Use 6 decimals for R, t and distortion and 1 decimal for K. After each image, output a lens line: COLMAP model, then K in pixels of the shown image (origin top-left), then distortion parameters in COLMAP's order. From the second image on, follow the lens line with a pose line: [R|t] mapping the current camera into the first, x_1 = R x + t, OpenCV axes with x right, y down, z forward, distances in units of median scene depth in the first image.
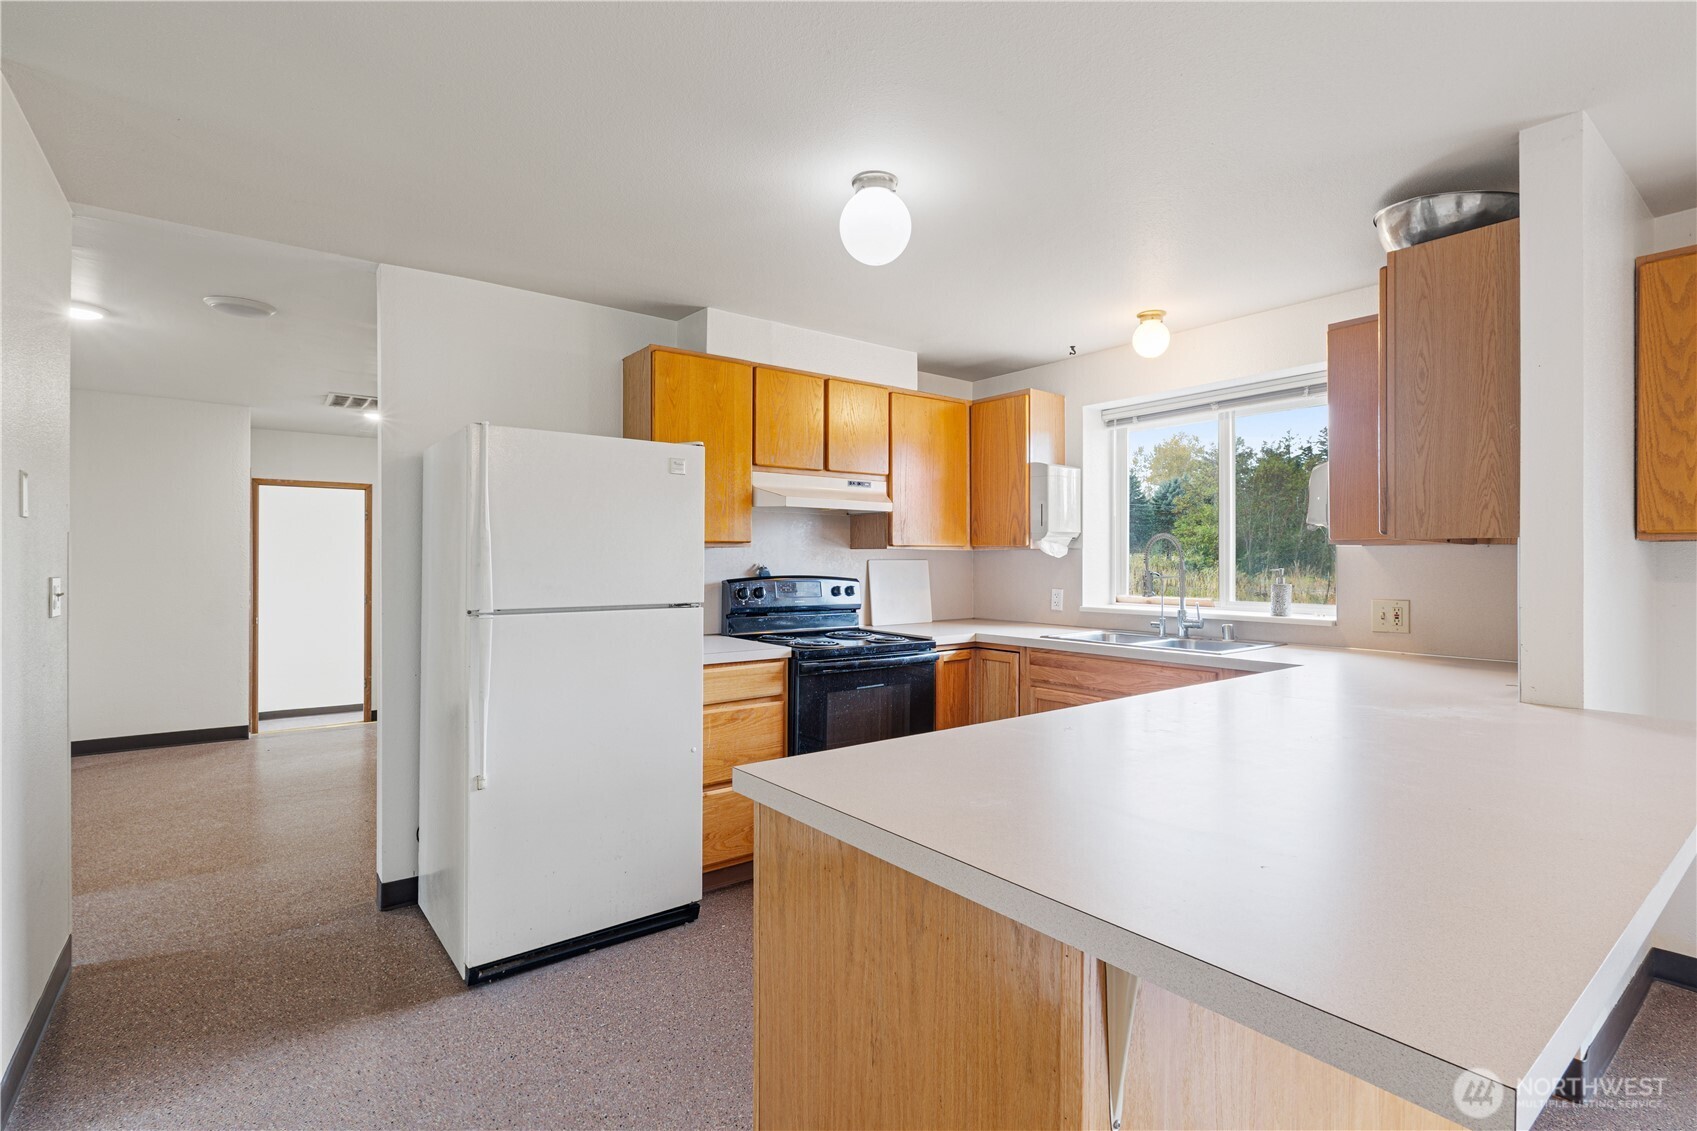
lens RADIAL K [[785.6, 0, 845.1], [0, 785.6, 560.8], [0, 0, 1]] dist [-0.007992, 0.000873]
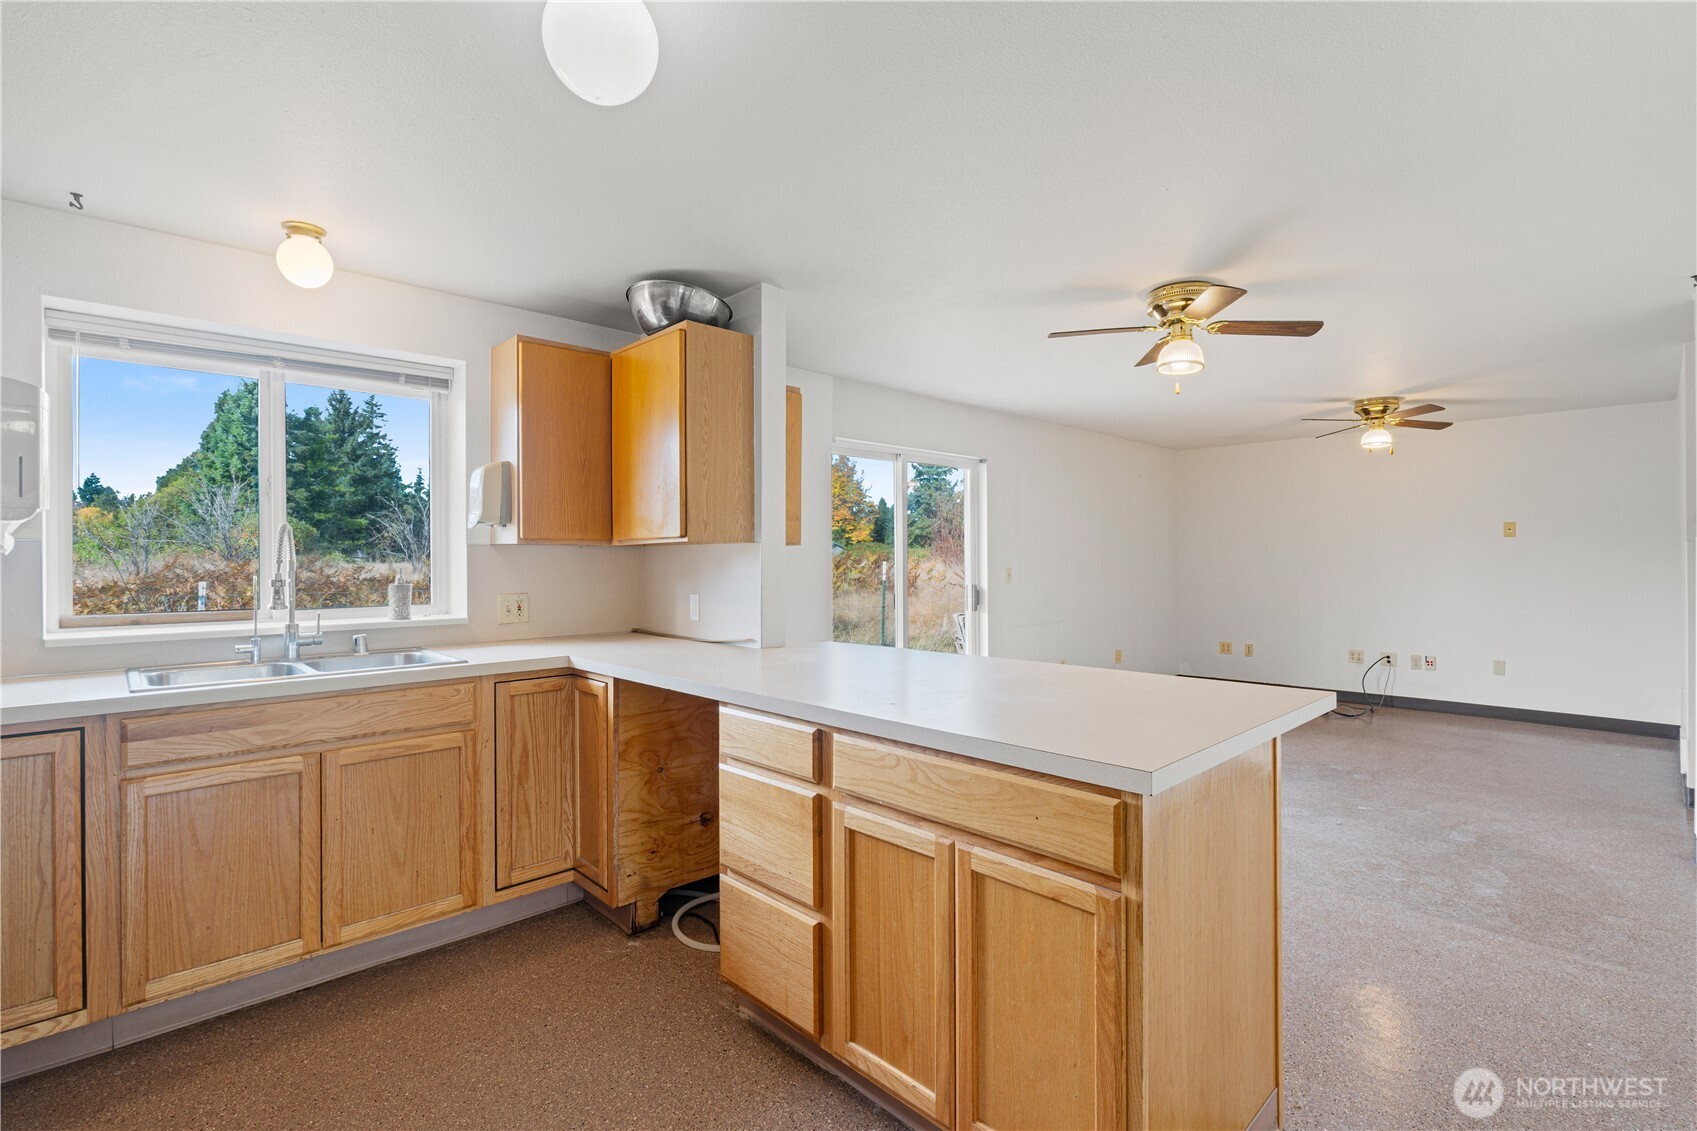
lens RADIAL K [[785.6, 0, 852.2], [0, 785.6, 558.8], [0, 0, 1]] dist [-0.007992, 0.000873]
pose [[-0.112941, -0.002903, 0.993597, -0.406035], [0.004660, 0.999983, 0.003451, -0.001836], [-0.993591, 0.005020, -0.112926, 0.571590]]
